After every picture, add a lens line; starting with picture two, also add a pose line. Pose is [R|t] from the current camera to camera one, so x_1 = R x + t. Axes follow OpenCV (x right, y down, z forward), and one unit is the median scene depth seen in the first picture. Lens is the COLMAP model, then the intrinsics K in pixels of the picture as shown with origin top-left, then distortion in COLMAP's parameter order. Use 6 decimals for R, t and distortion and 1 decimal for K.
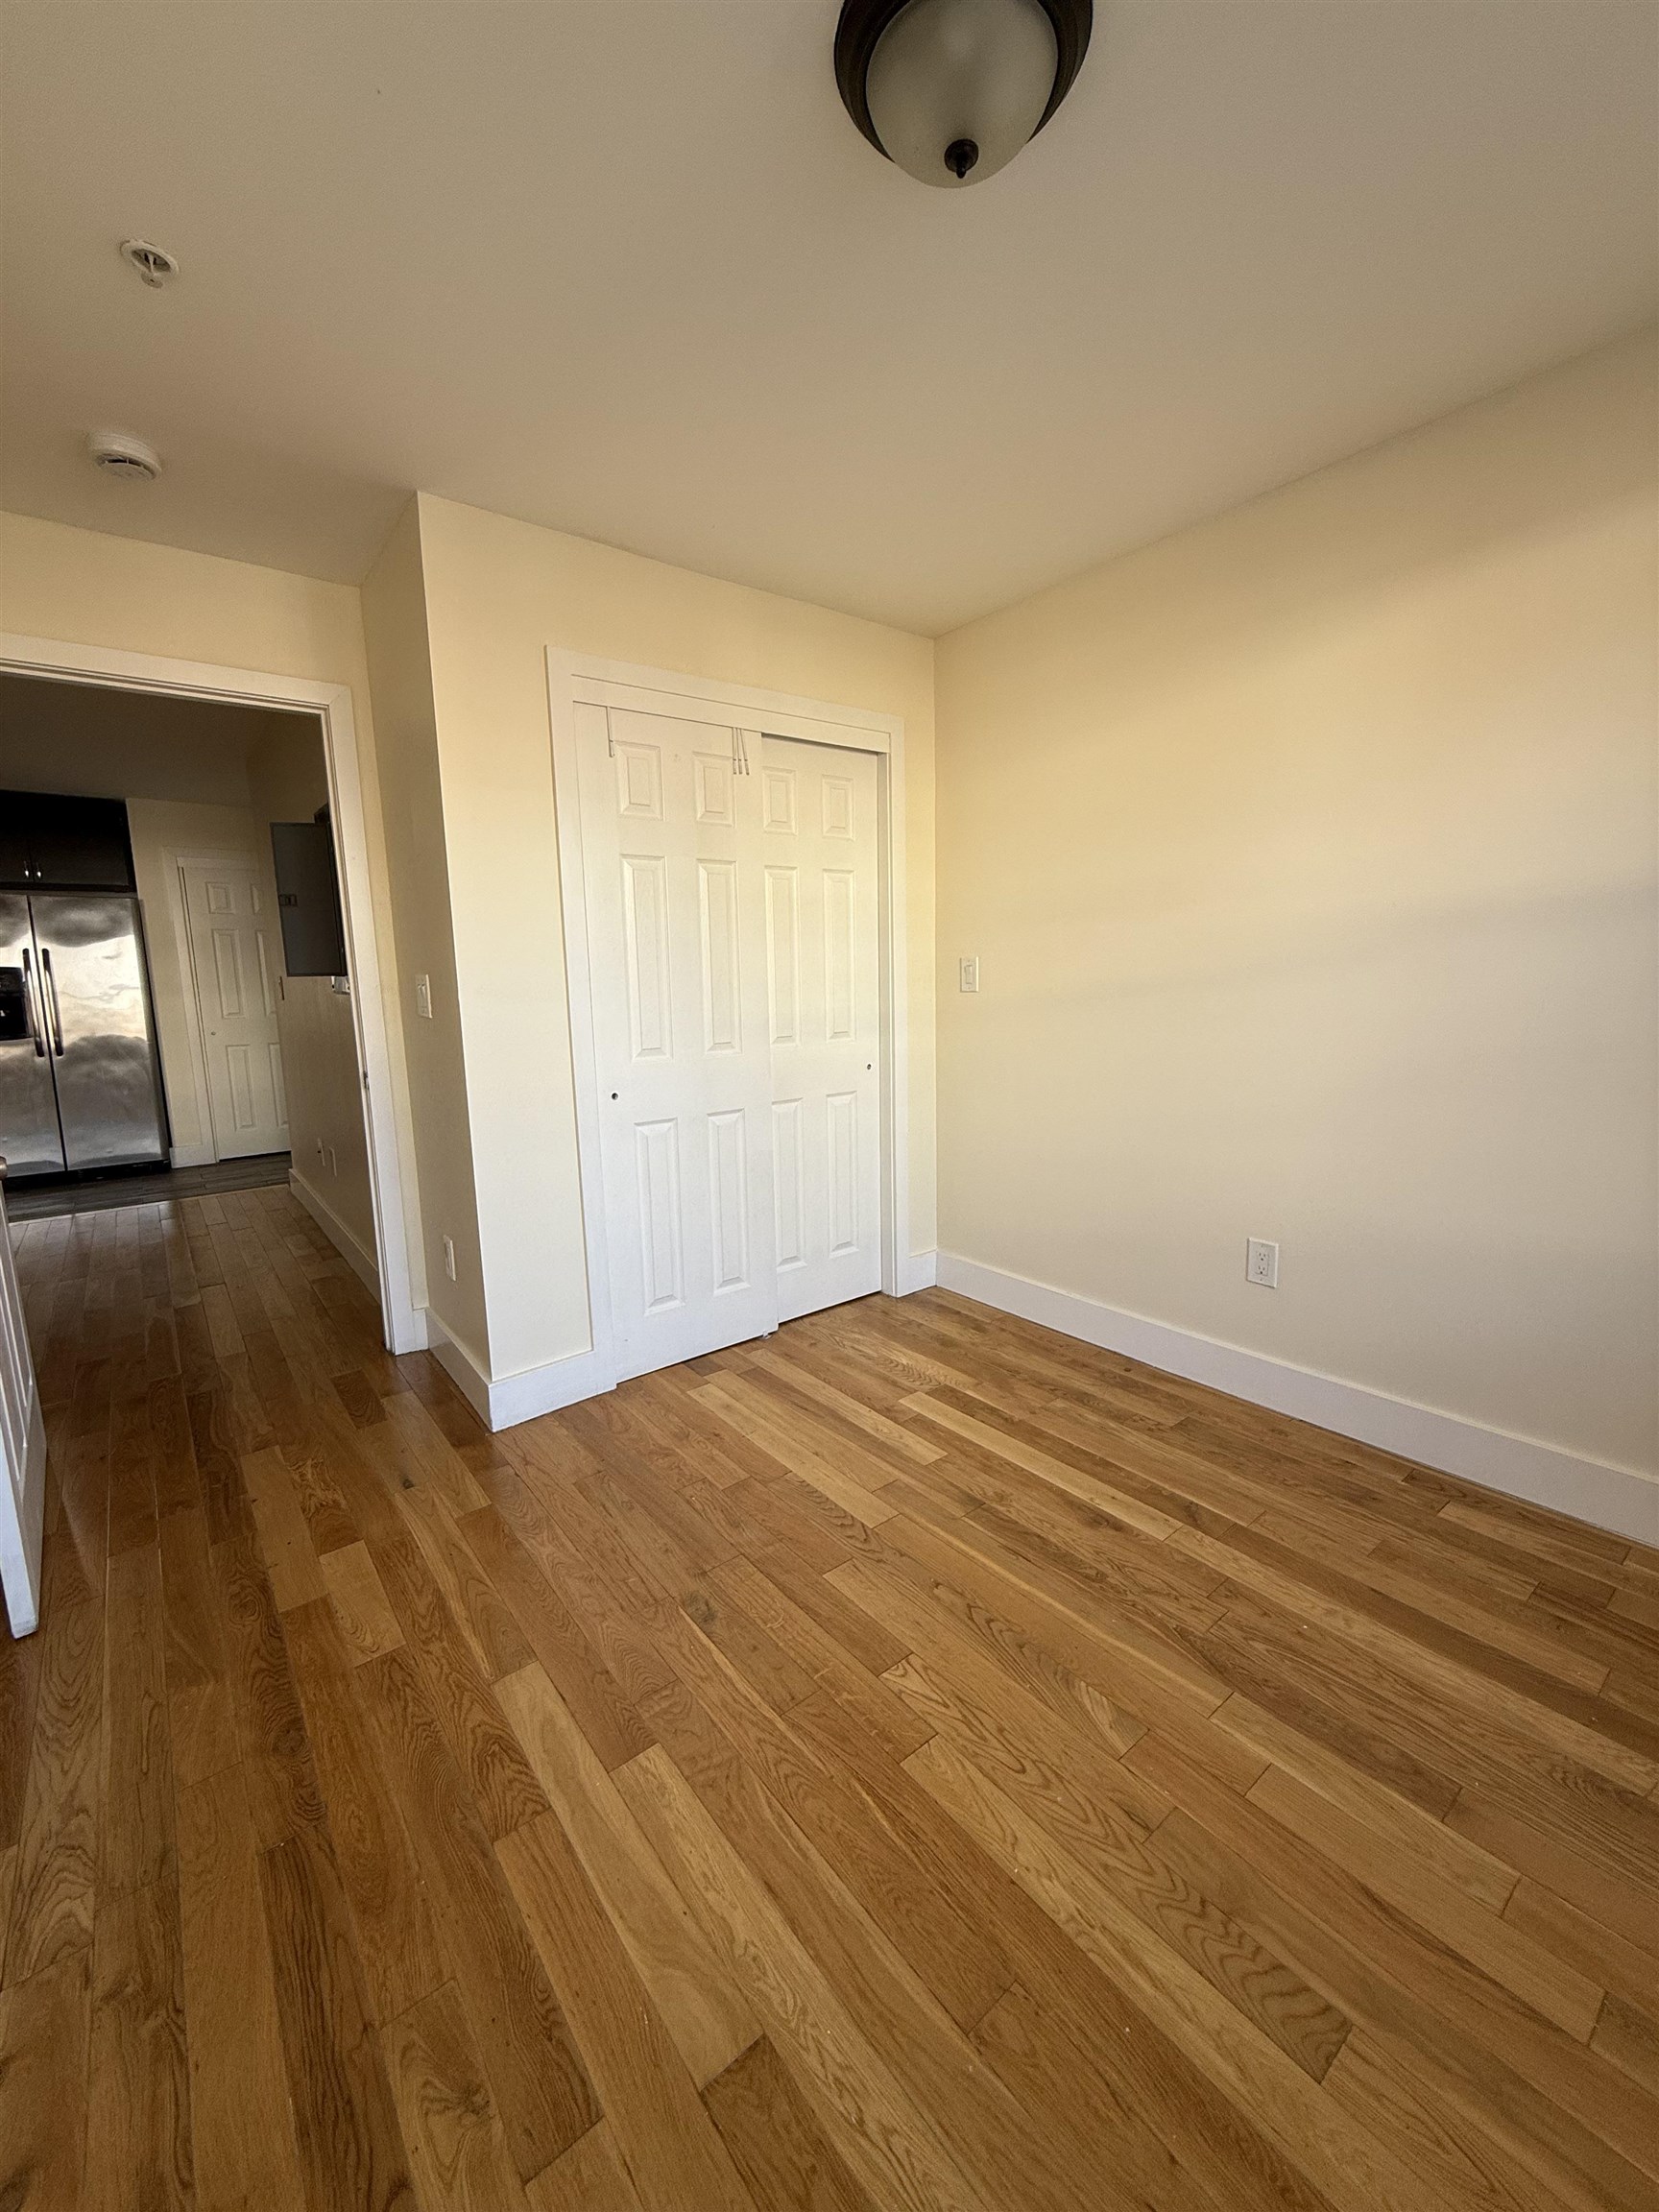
lens RADIAL K [[878.2, 0, 803.5], [0, 878.2, 1093.0], [0, 0, 1]] dist [0.000888, 0.000620]
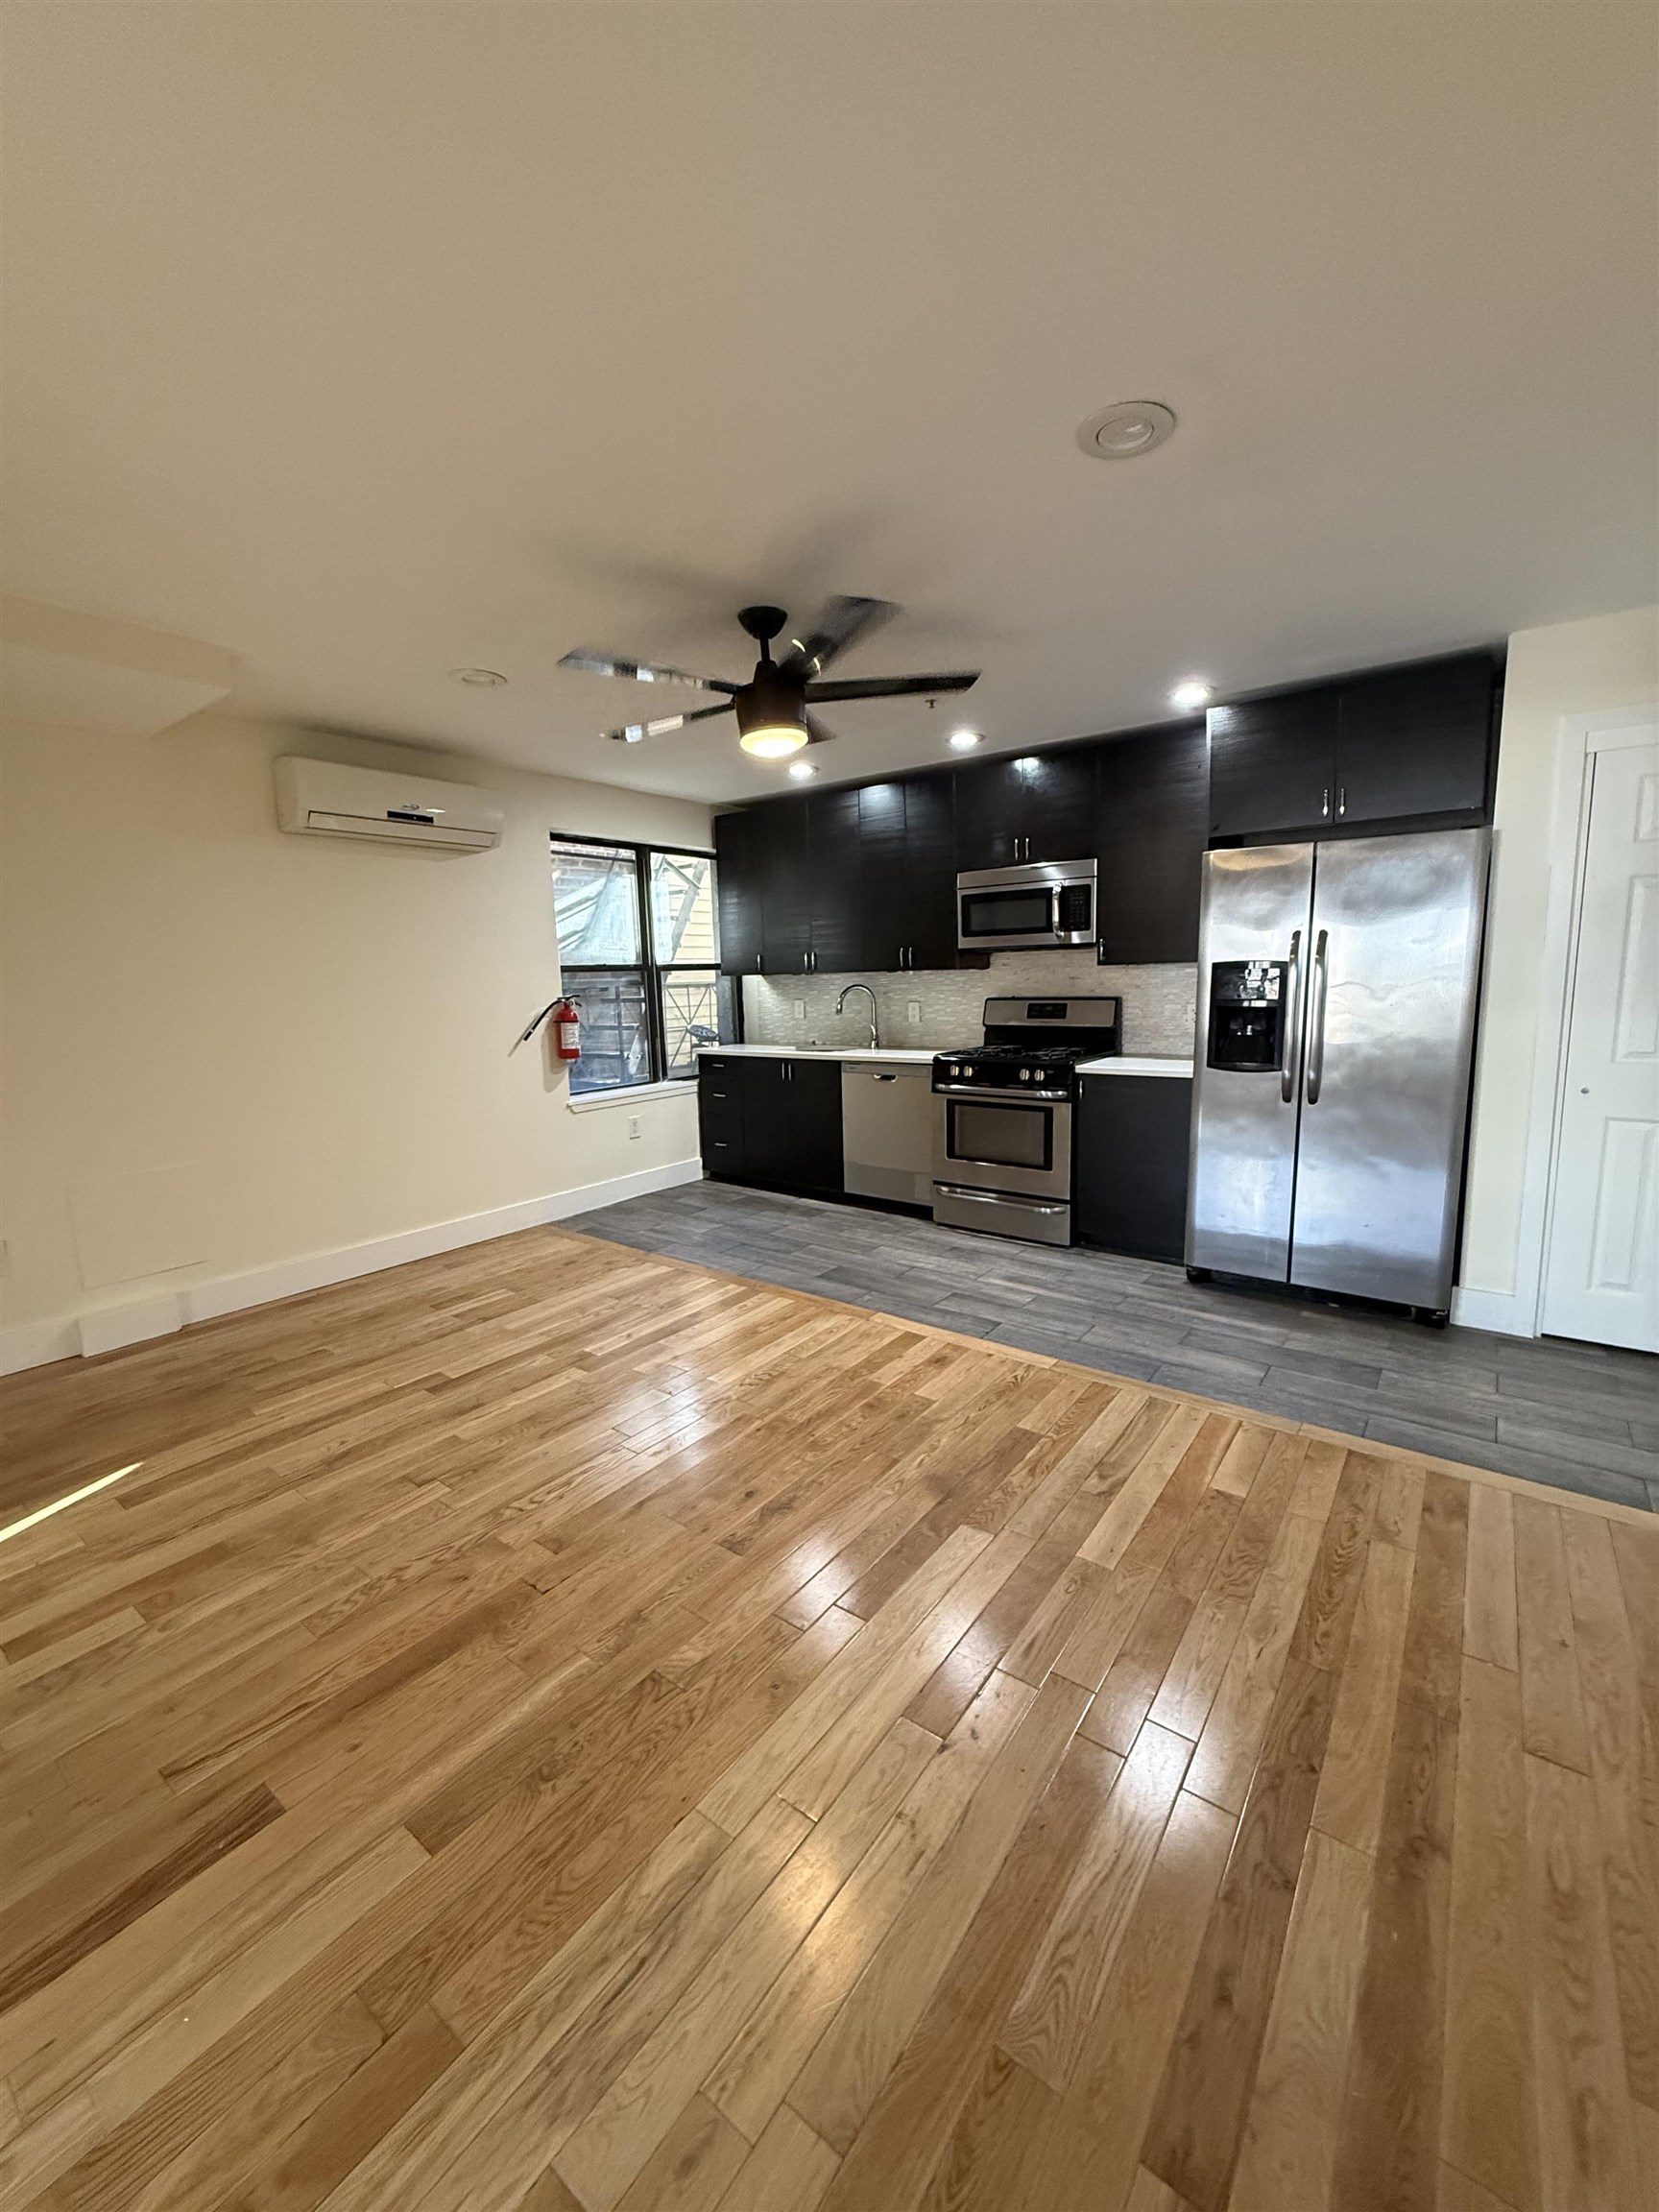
lens RADIAL K [[870.5, 0, 829.5], [0, 870.5, 1106.0], [0, 0, 1]] dist [0.000687, 0.000322]
pose [[0.269554, 0.165489, -0.948659, -0.342651], [-0.110622, 0.983923, 0.140208, -0.086792], [0.956610, 0.067149, 0.283527, 0.487376]]
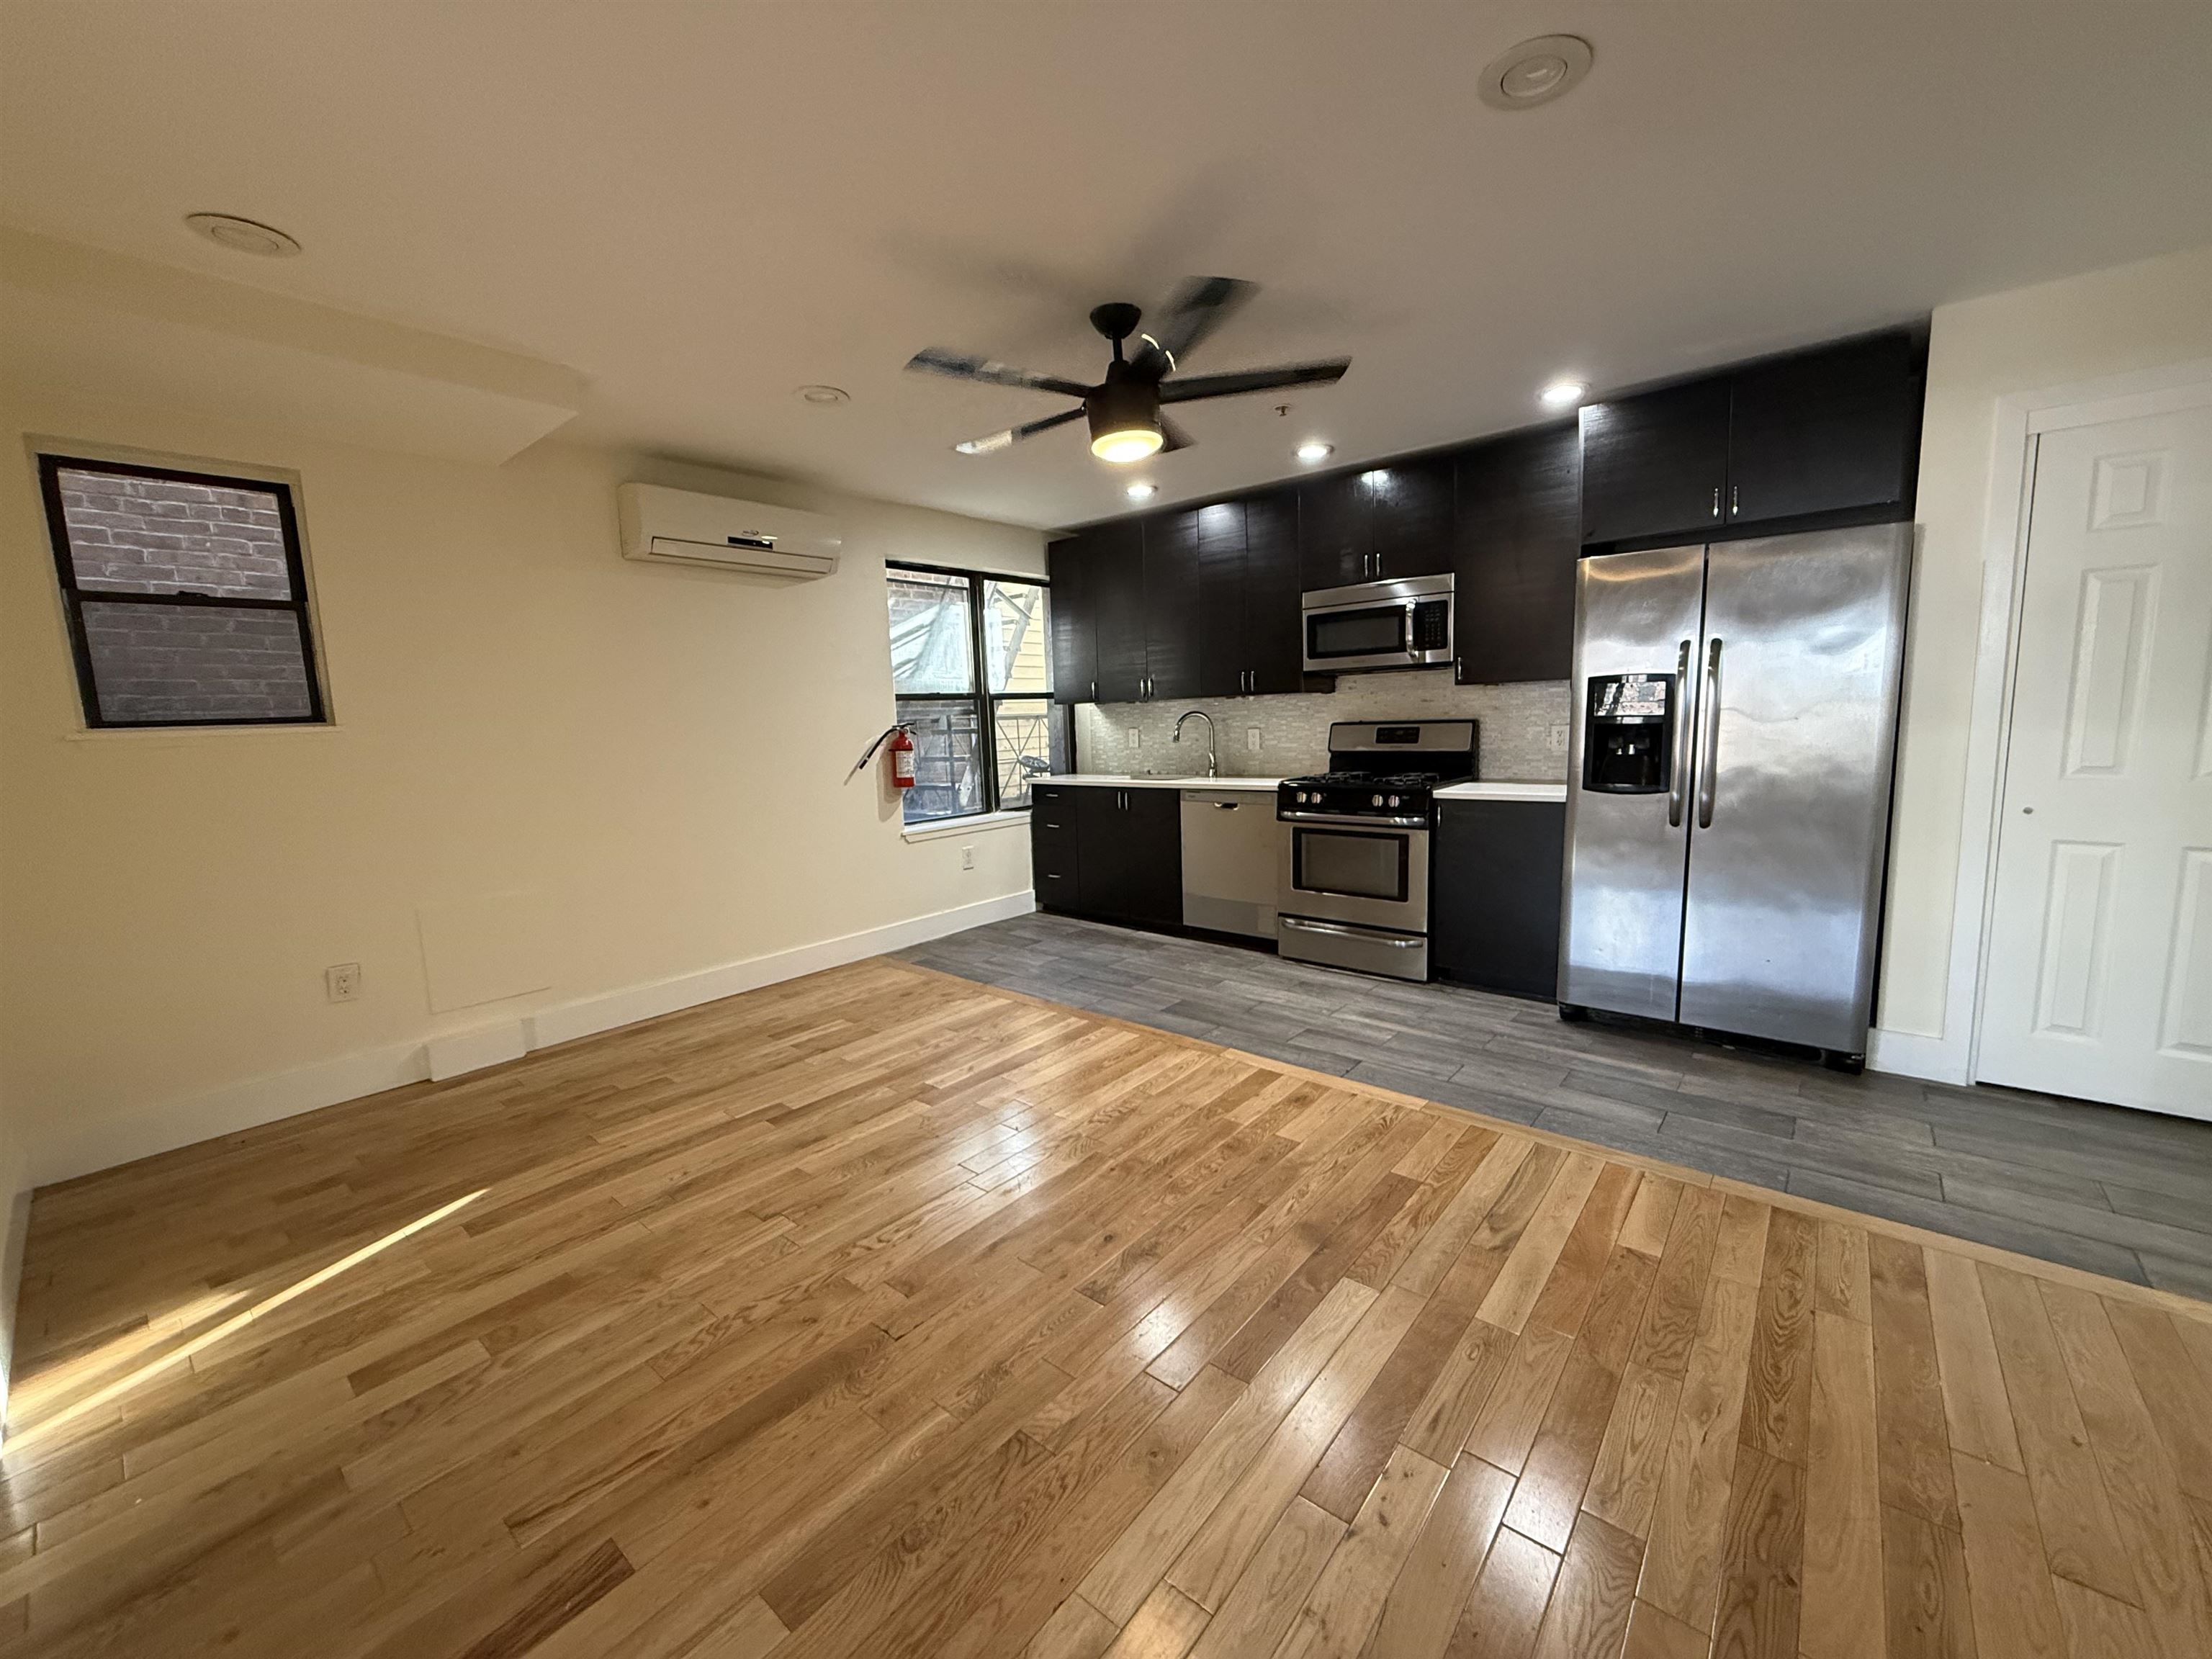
lens RADIAL K [[870.5, 0, 1096.4], [0, 870.5, 834.7], [0, 0, 1]] dist [0.000687, 0.000322]
pose [[0.213405, 0.153493, -0.964831, -0.371374], [-0.102212, 0.985669, 0.134201, -0.070722], [0.971602, 0.069978, 0.226035, 0.475051]]
